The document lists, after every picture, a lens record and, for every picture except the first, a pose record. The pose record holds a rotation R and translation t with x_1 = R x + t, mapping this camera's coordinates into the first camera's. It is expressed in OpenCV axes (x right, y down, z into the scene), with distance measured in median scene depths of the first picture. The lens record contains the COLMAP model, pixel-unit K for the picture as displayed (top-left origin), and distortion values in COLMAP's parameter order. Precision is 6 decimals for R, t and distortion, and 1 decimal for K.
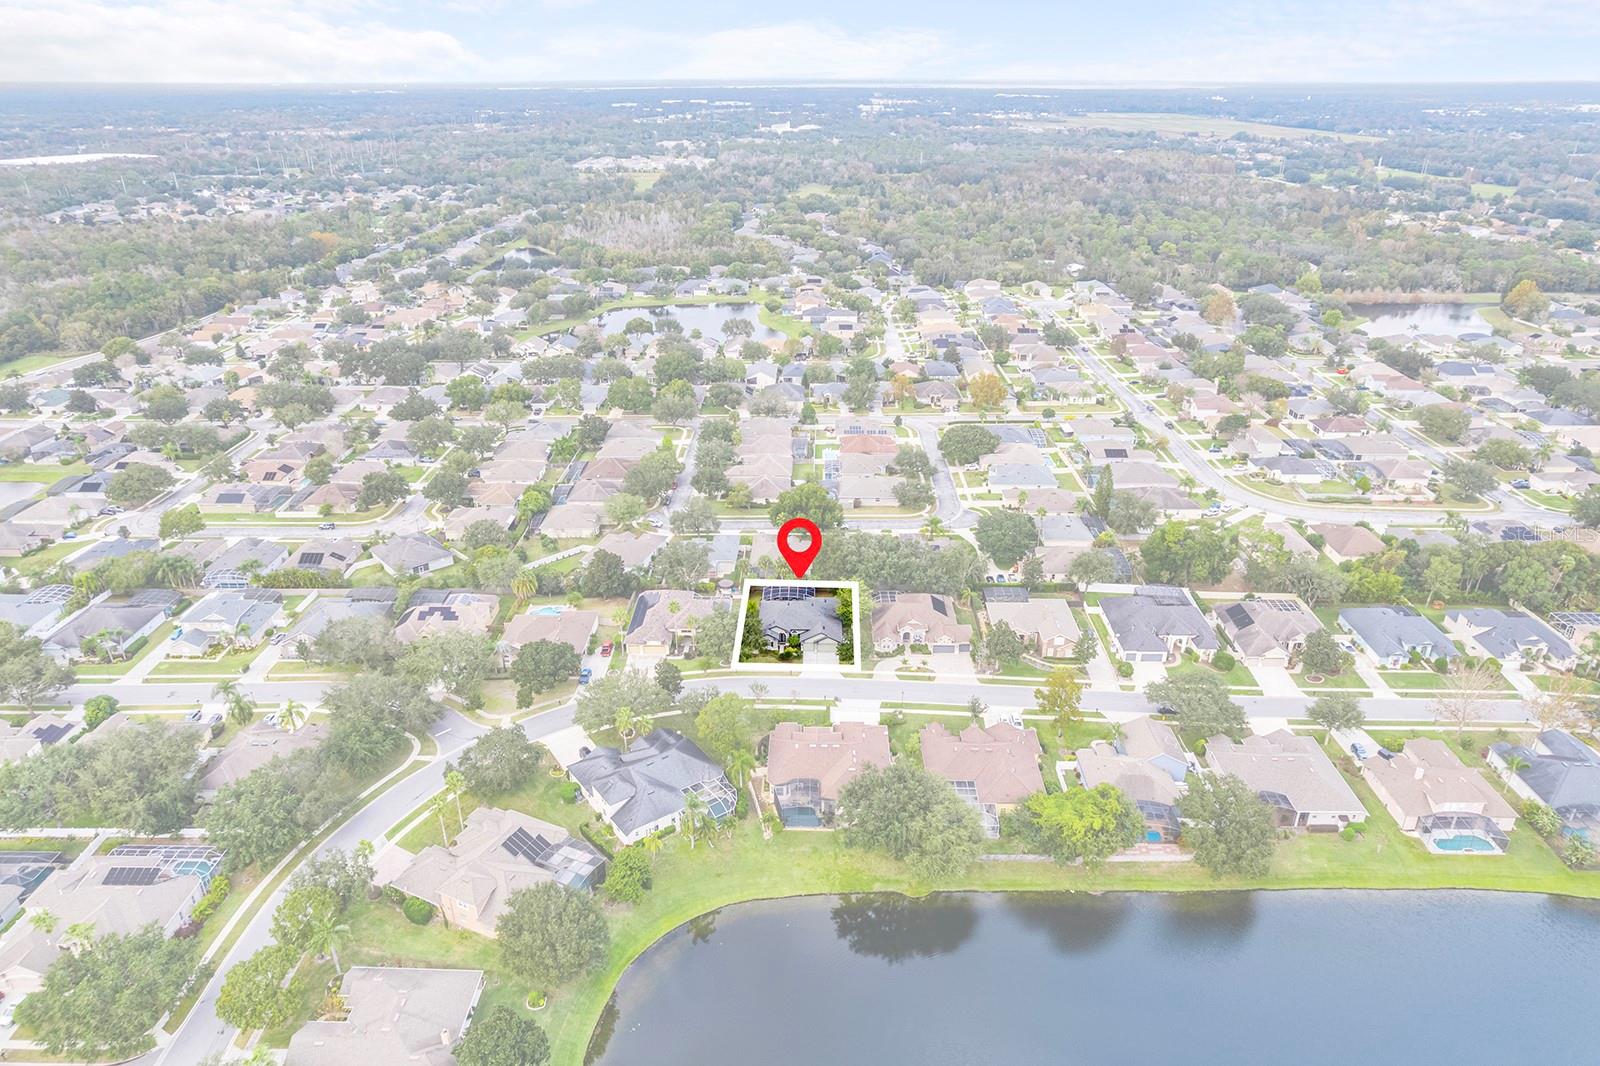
lens RADIAL K [[1025.1, 0, 802.1], [0, 1025.1, 535.1], [0, 0, 1]] dist [-0.032888, 0.012736]
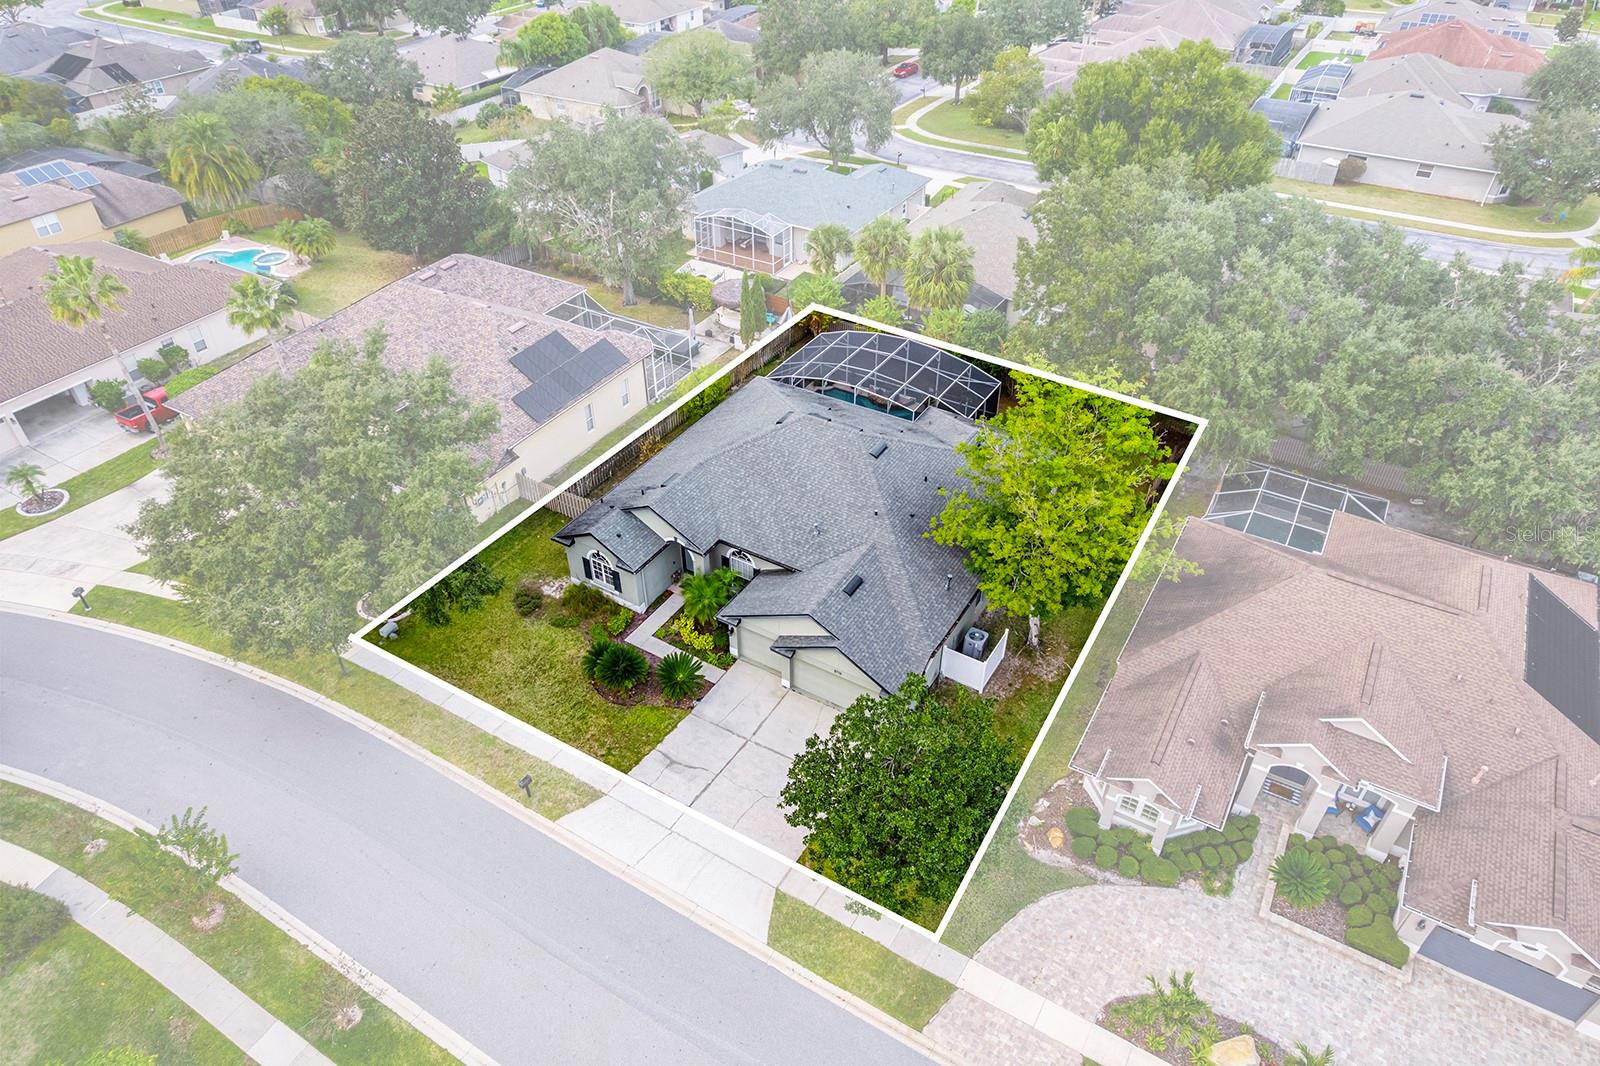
lens RADIAL K [[1025.1, 0, 798.0], [0, 1025.1, 540.0], [0, 0, 1]] dist [-0.032888, 0.012736]
pose [[0.866894, 0.303193, -0.395687, 0.080851], [-0.195198, 0.936846, 0.290201, 0.025370], [0.458685, -0.174337, 0.871330, 0.775018]]
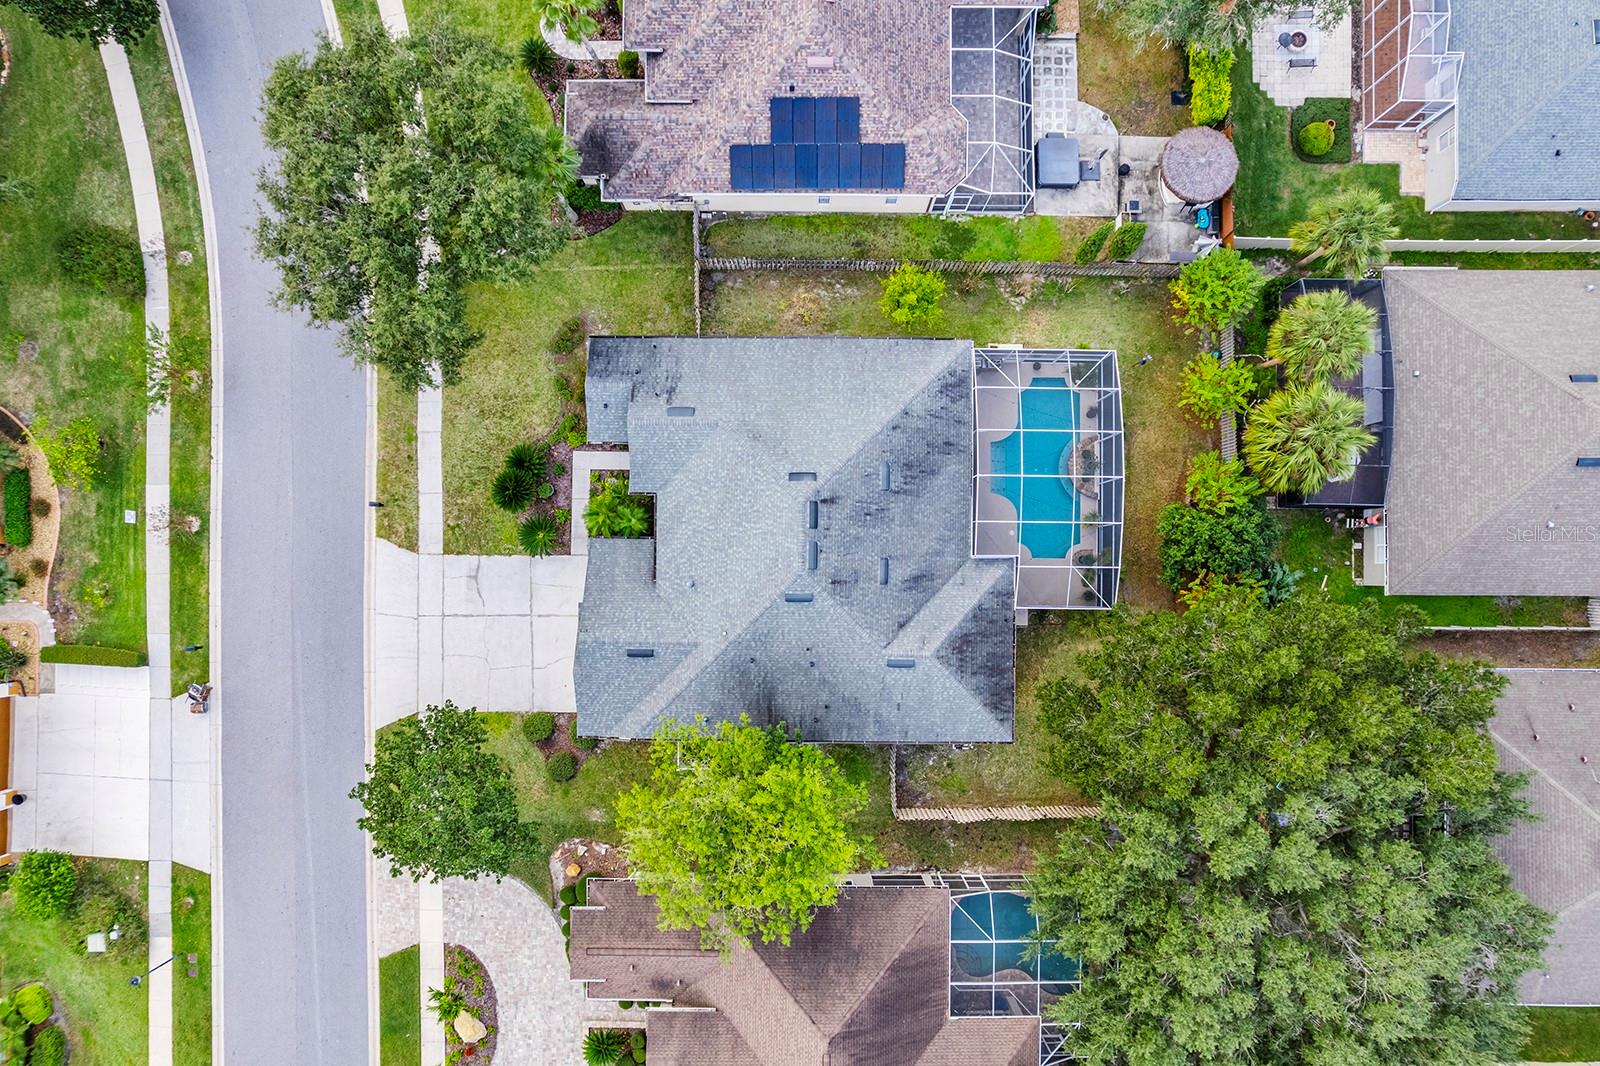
lens RADIAL K [[1025.1, 0, 792.5], [0, 1025.1, 539.7], [0, 0, 1]] dist [-0.032888, 0.012736]
pose [[0.013149, 0.999463, -0.030005, 0.003661], [-0.402517, 0.032760, 0.914826, -0.106944], [0.915318, 0.000049, 0.402732, 0.886172]]
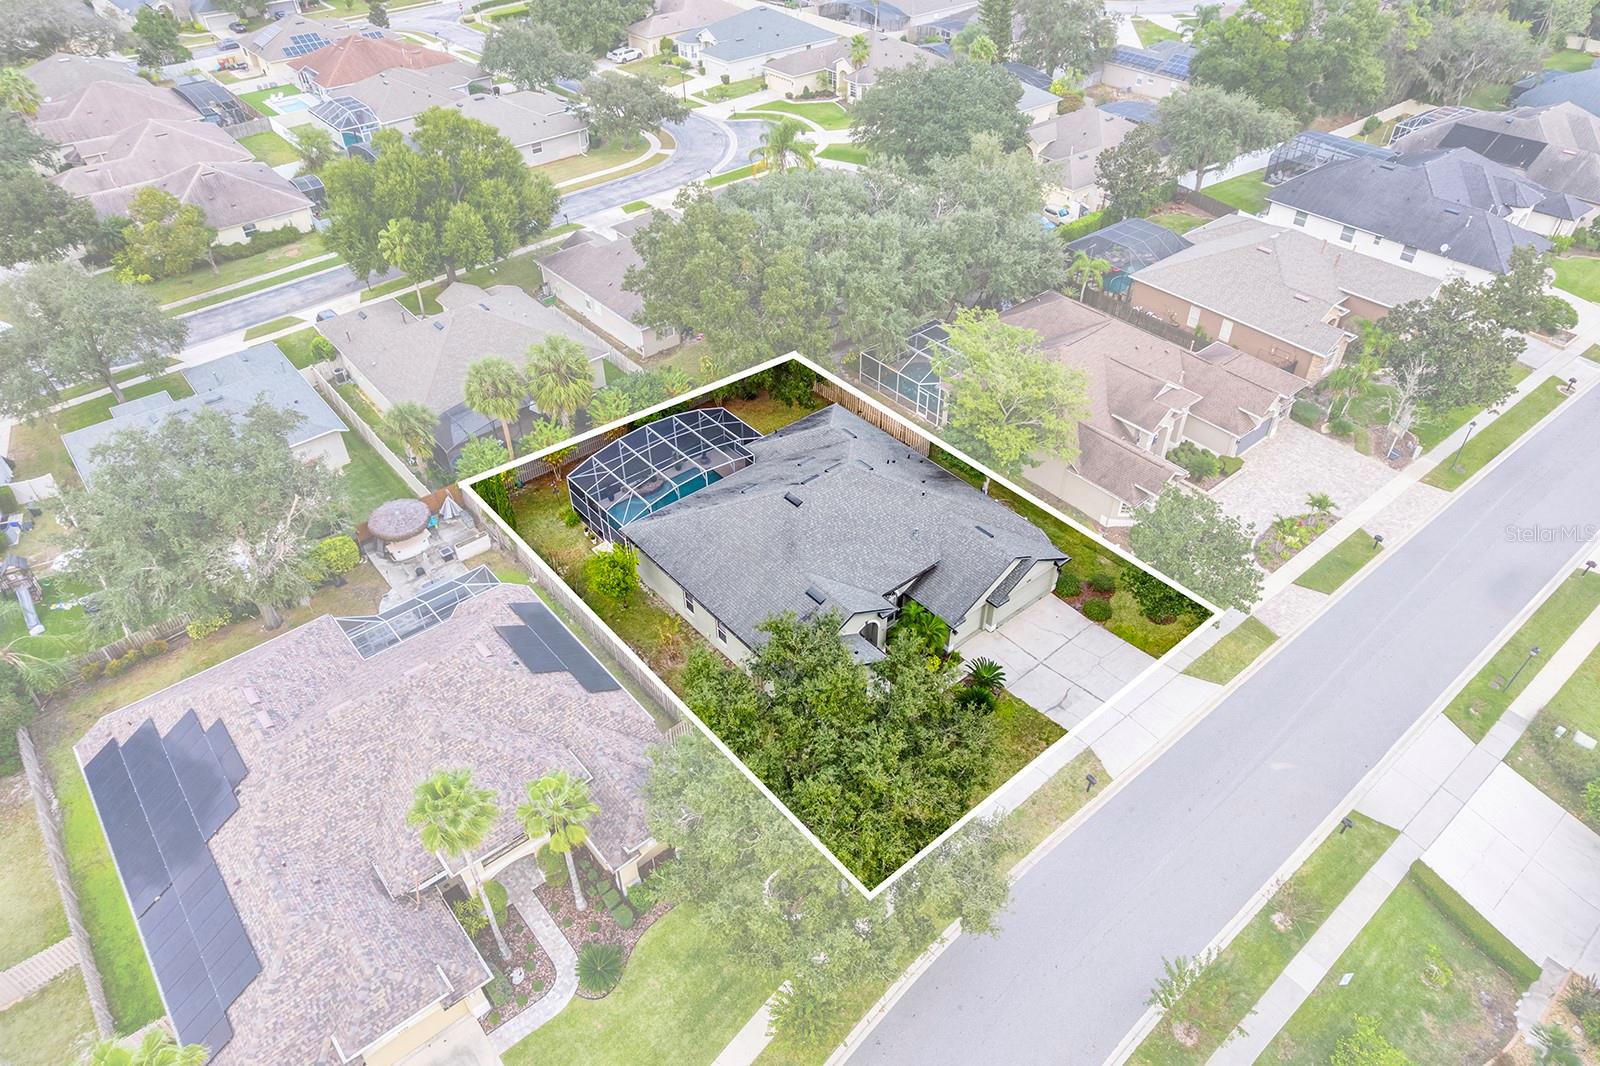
lens RADIAL K [[1025.1, 0, 799.6], [0, 1025.1, 539.3], [0, 0, 1]] dist [-0.032888, 0.012736]
pose [[0.755635, -0.428124, 0.495707, -0.135063], [0.277687, 0.894827, 0.349534, -0.011001], [-0.593216, -0.126469, 0.795047, 0.771108]]
